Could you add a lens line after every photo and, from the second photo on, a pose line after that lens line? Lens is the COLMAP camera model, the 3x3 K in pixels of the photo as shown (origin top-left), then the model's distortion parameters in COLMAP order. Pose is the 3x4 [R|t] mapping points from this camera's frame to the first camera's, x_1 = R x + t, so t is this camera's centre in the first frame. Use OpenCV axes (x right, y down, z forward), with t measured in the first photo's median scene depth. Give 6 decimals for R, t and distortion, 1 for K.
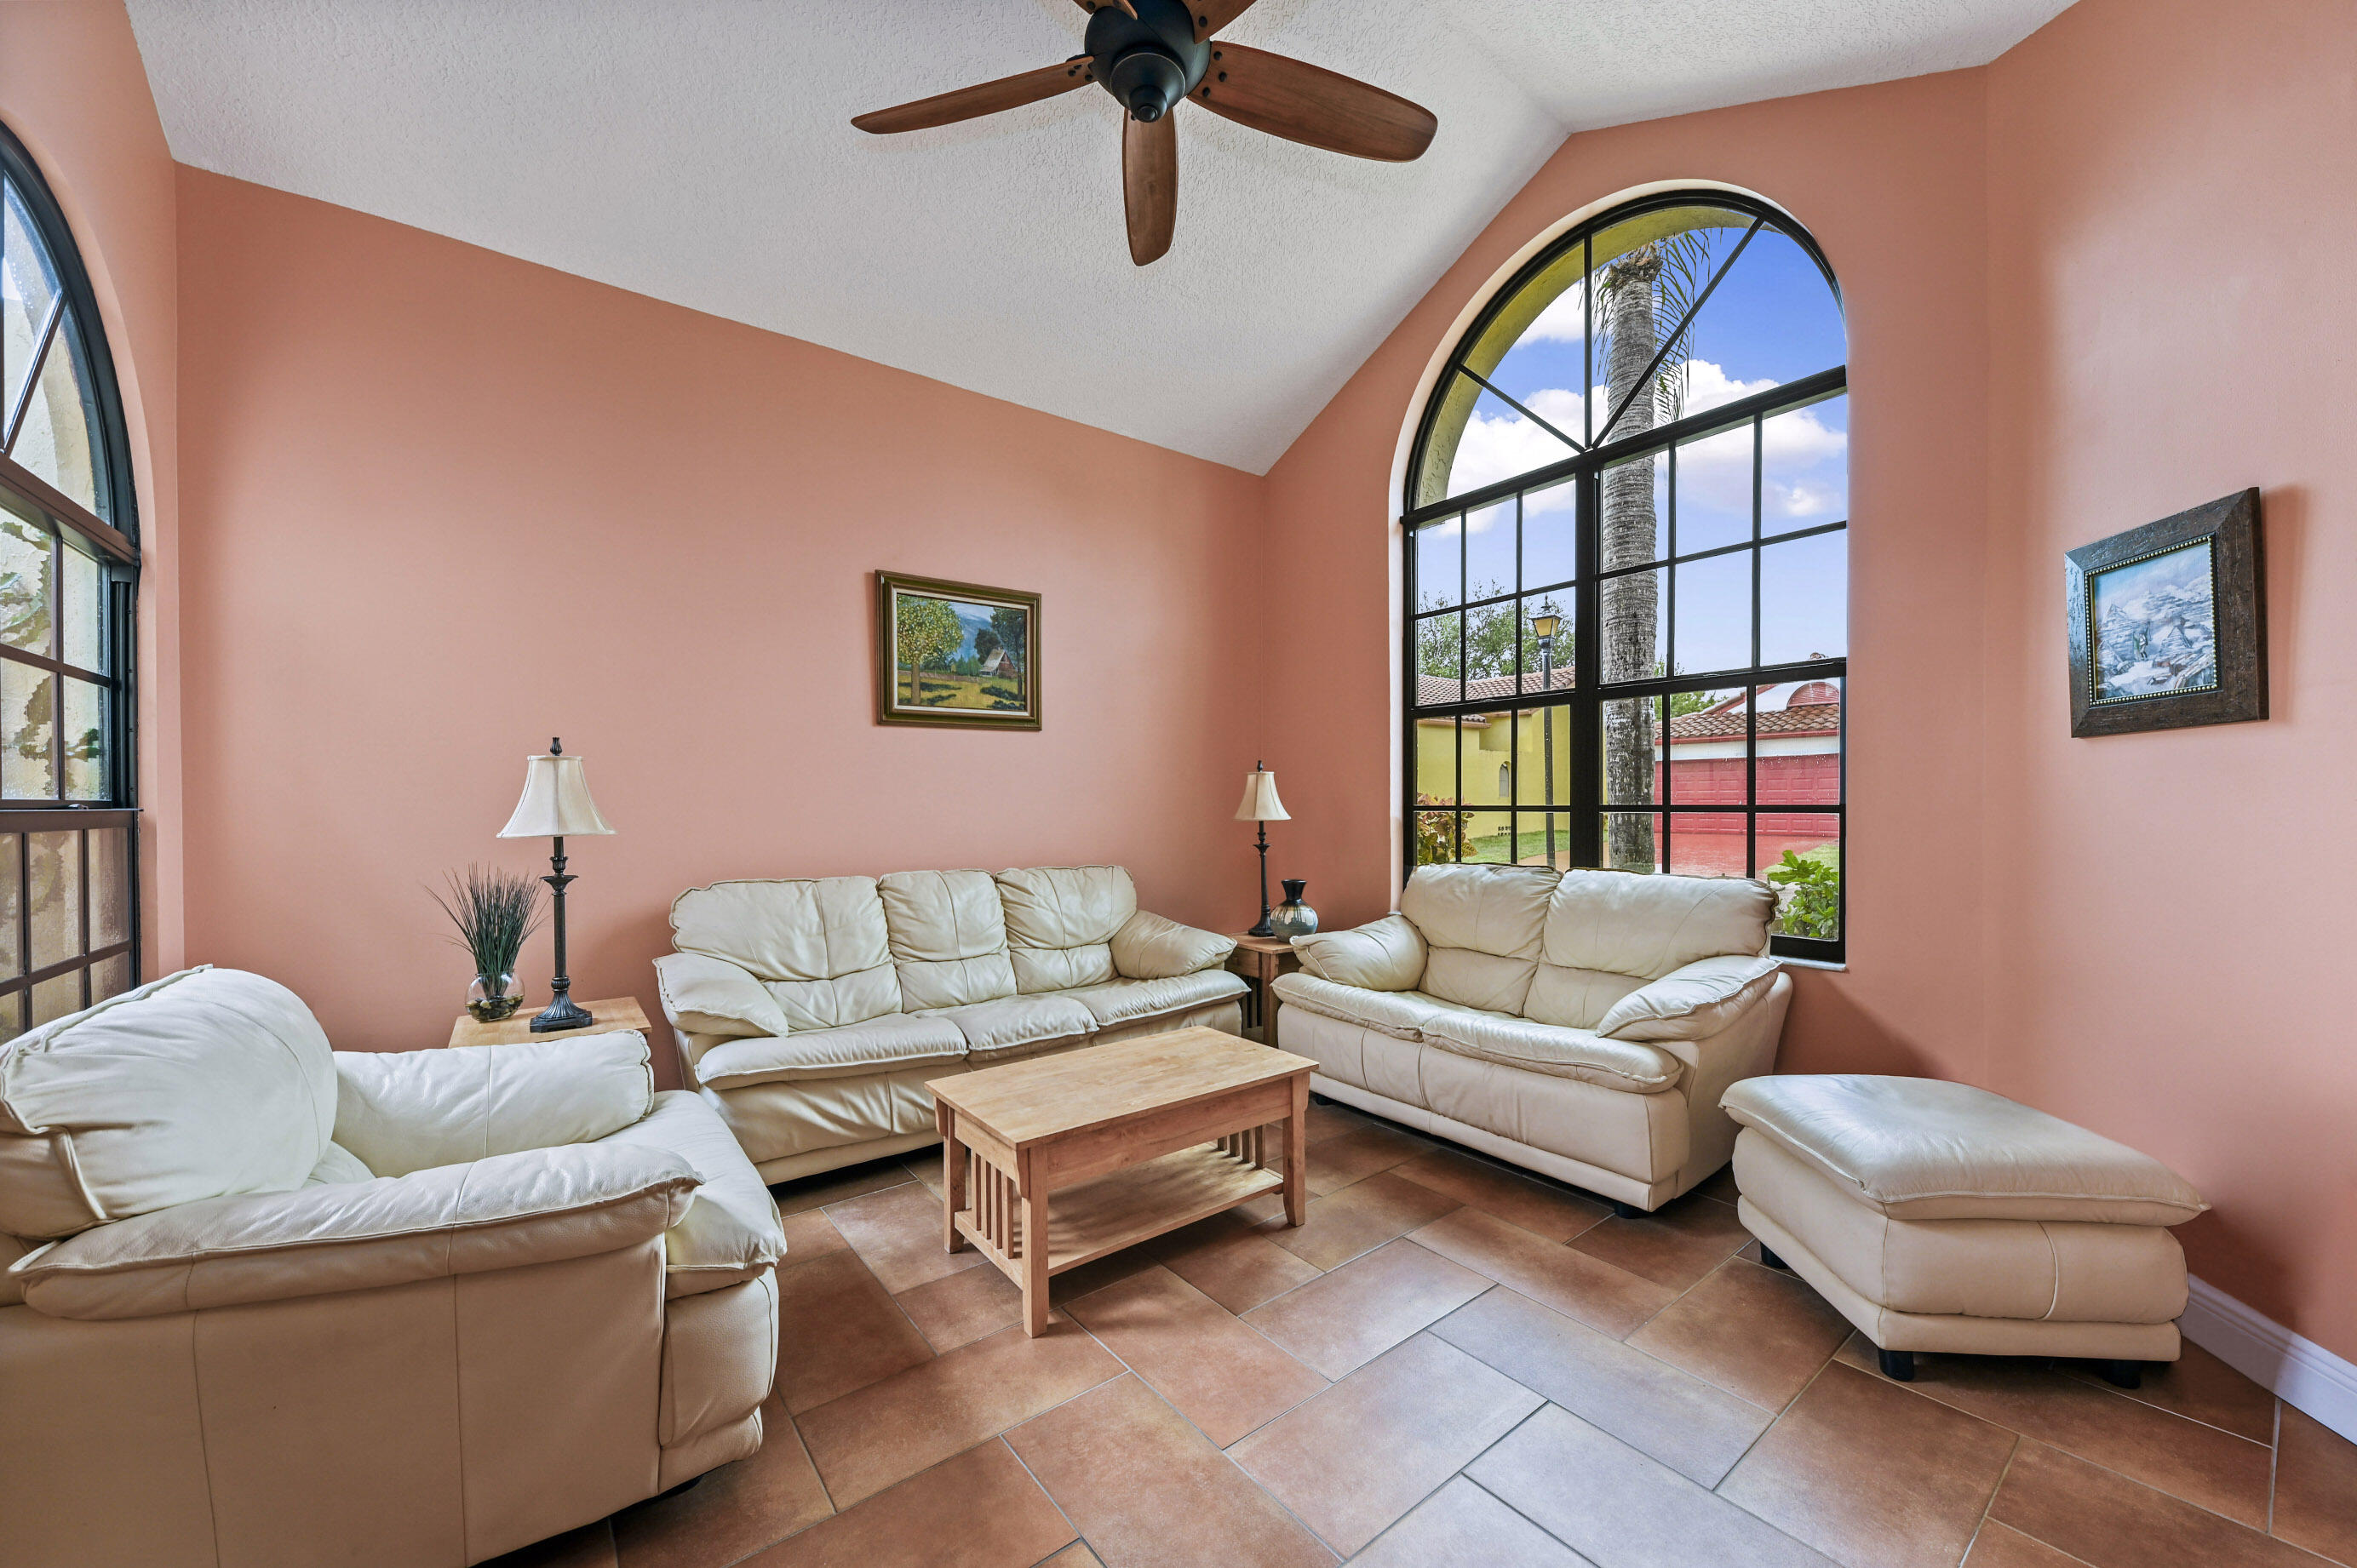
lens RADIAL K [[1001.0, 0, 1182.7], [0, 1001.0, 822.3], [0, 0, 1]] dist [0.001210, 0.000131]
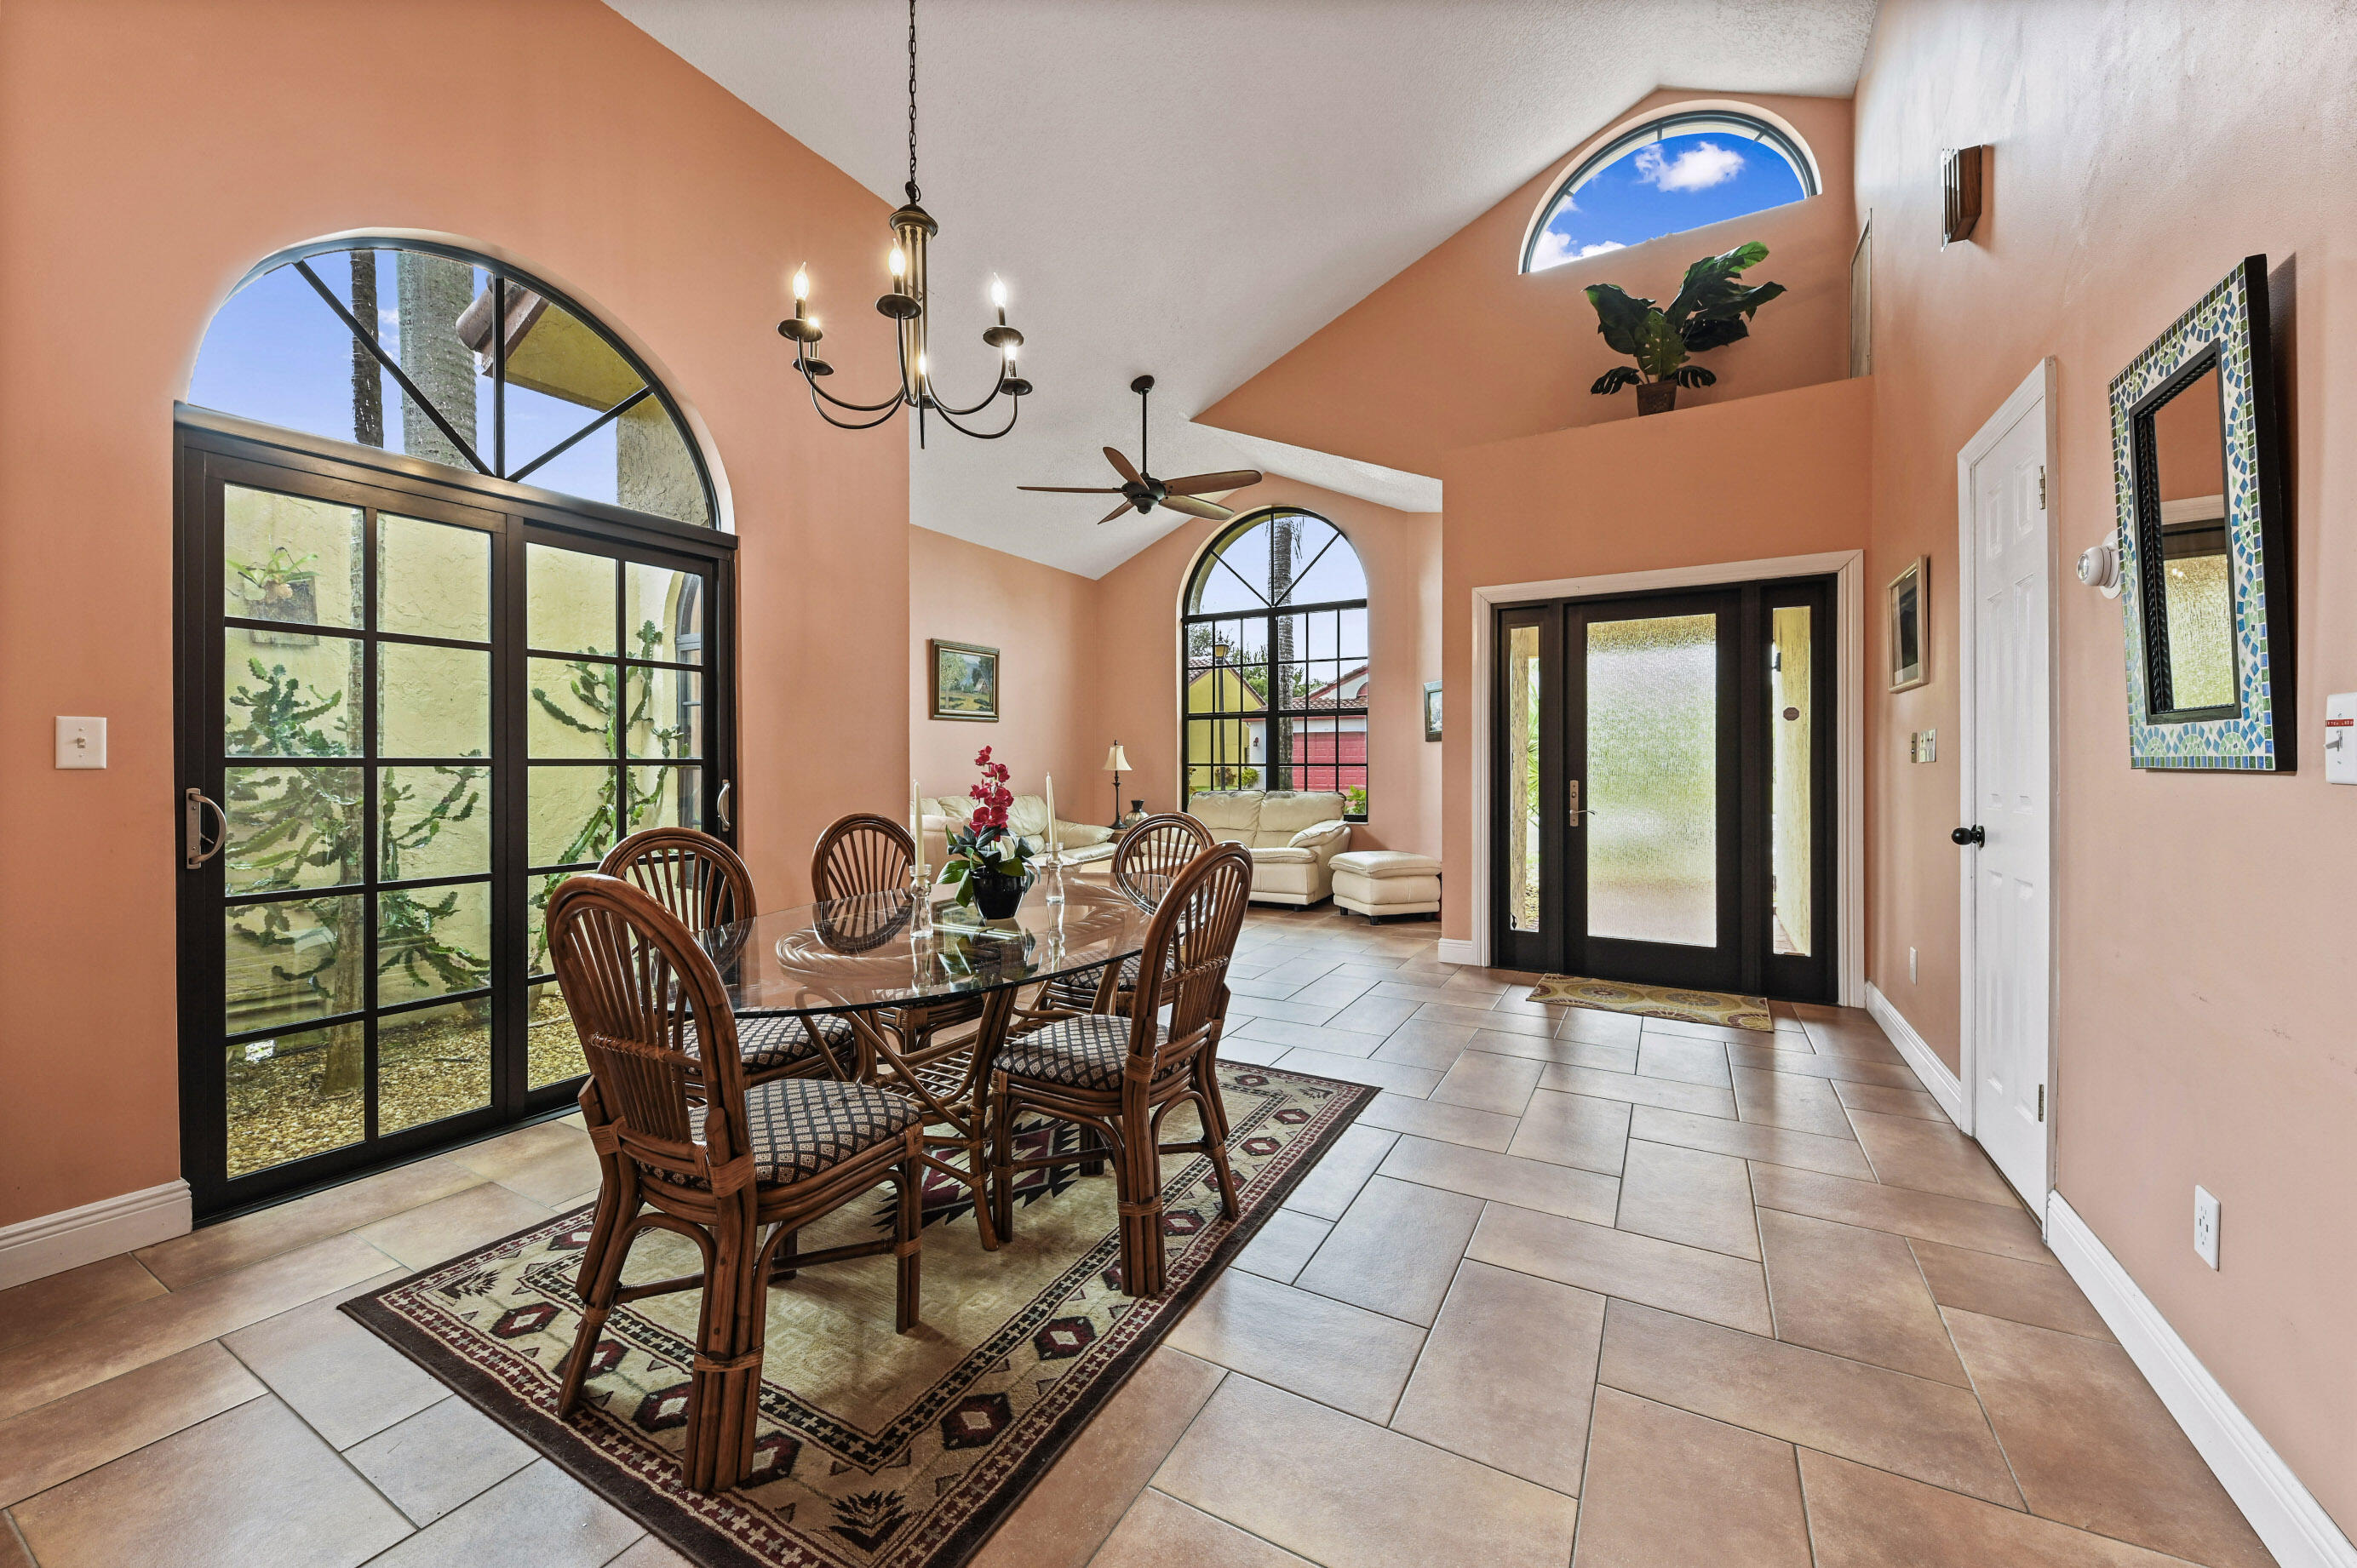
lens RADIAL K [[883.7, 0, 1174.7], [0, 883.7, 768.6], [0, 0, 1]] dist [-0.000804, -0.000050]
pose [[0.943362, 0.002591, 0.331756, -0.400249], [0.001047, 0.999941, -0.010785, 0.013469], [-0.331764, 0.010521, 0.943304, -0.693379]]
